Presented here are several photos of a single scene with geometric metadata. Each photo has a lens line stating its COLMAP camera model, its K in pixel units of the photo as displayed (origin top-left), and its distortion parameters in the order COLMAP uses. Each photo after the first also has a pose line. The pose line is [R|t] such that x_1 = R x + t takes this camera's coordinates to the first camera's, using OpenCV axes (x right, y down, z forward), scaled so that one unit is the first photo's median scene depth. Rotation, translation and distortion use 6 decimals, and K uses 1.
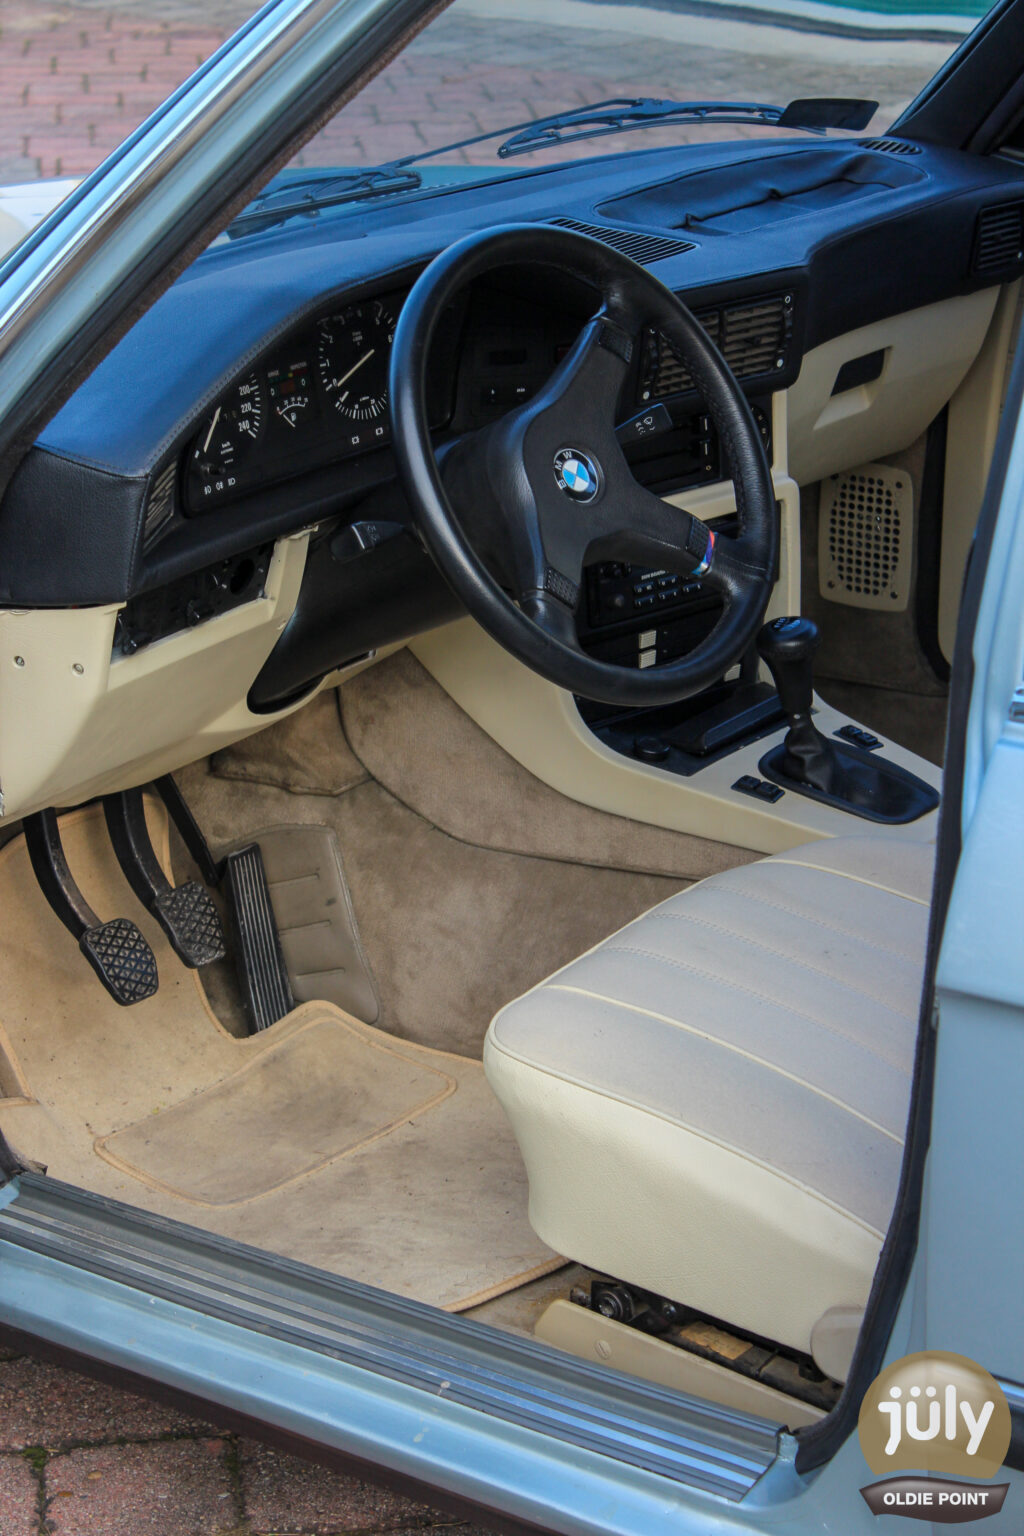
lens RADIAL K [[3426.3, 0, 497.3], [0, 3426.3, 773.4], [0, 0, 1]] dist [-0.020690, 0.000000]
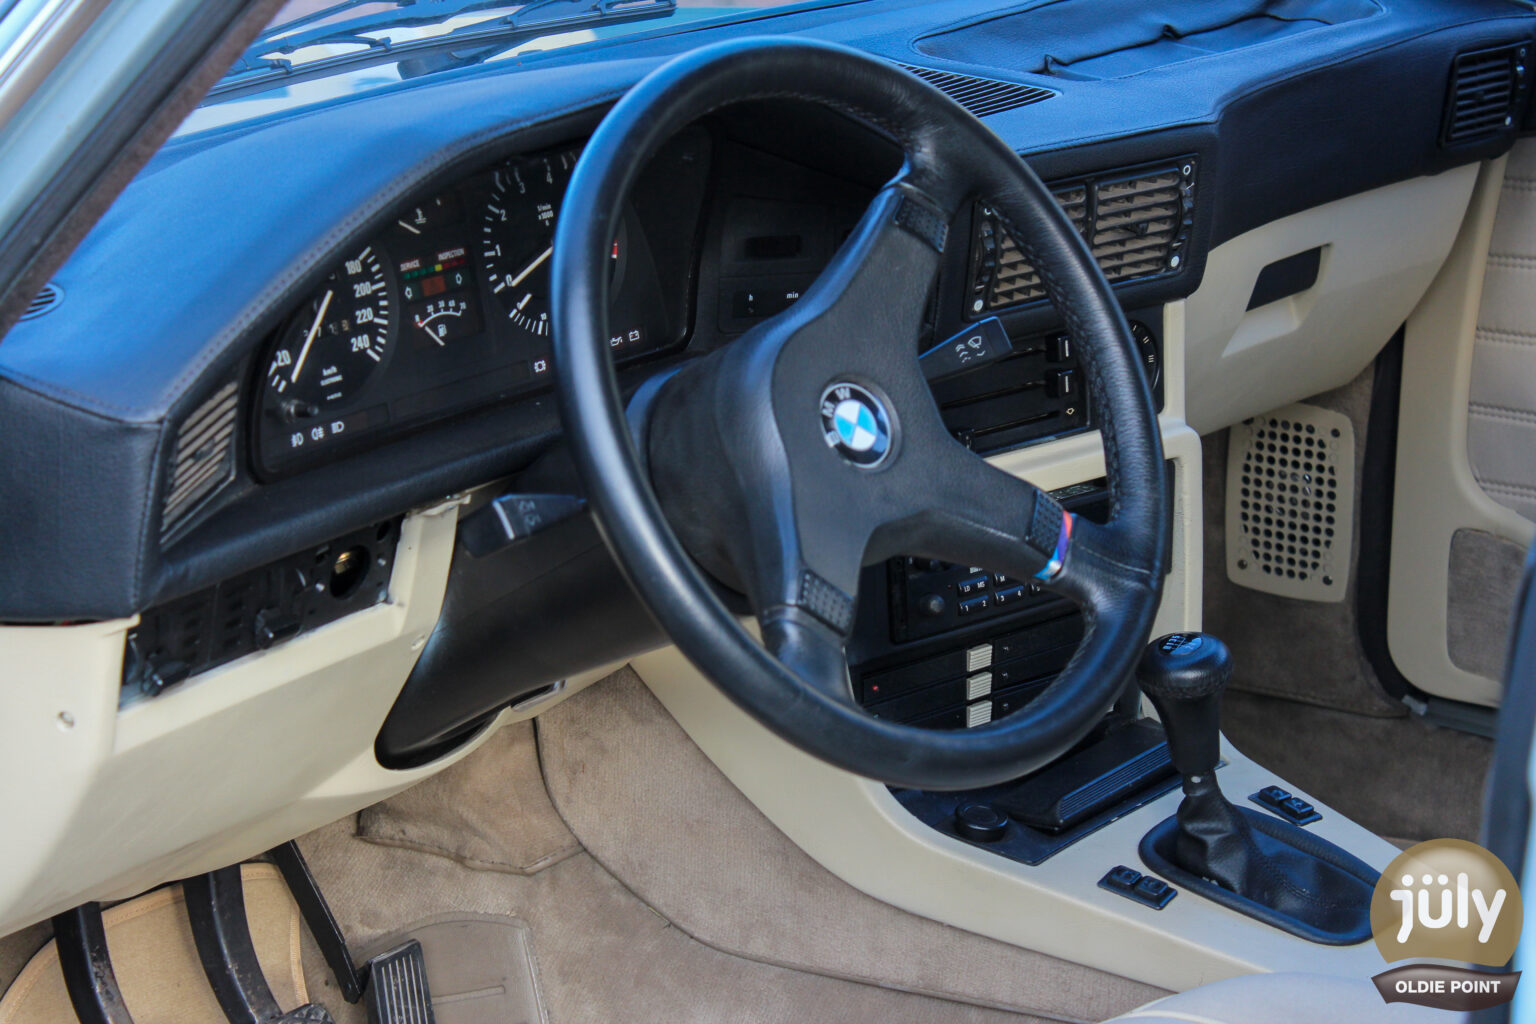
lens RADIAL K [[3426.3, 0, 777.1], [0, 3426.3, 503.3], [0, 0, 1]] dist [-0.020690, 0.000000]
pose [[0.999357, 0.011813, -0.033855, 0.026856], [-0.013689, 0.998352, -0.055728, -0.032119], [0.033141, 0.056156, 0.997872, 0.317343]]
